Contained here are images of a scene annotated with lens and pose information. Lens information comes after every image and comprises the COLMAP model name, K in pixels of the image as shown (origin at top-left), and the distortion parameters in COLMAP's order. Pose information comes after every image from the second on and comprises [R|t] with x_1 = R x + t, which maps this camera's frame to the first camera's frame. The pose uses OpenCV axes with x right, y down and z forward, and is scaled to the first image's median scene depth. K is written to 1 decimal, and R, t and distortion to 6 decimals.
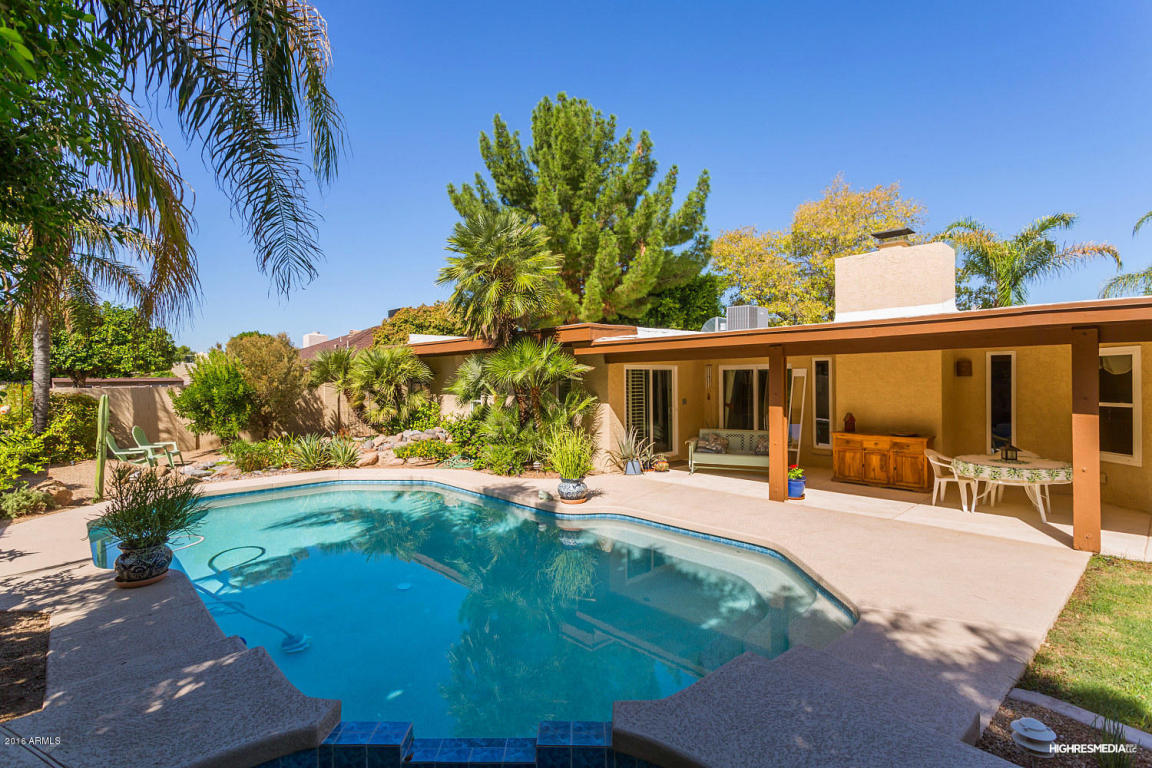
lens RADIAL K [[563.9, 0, 577.5], [0, 563.9, 379.6], [0, 0, 1]] dist [0.001694, 0.000225]
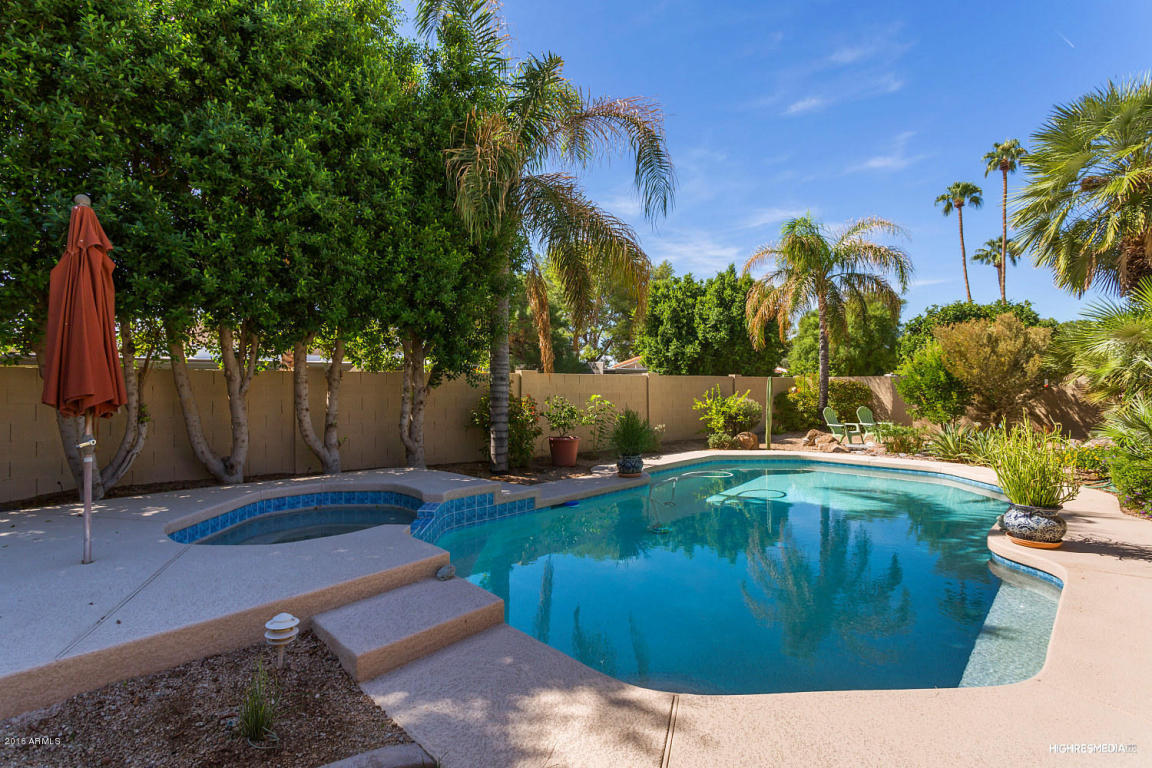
lens RADIAL K [[563.9, 0, 577.5], [0, 563.9, 379.6], [0, 0, 1]] dist [0.001694, 0.000225]
pose [[0.082636, 0.017234, -0.996431, 1.205793], [-0.013225, 0.999781, 0.016195, 0.051333], [0.996492, 0.011840, 0.082846, 0.892817]]
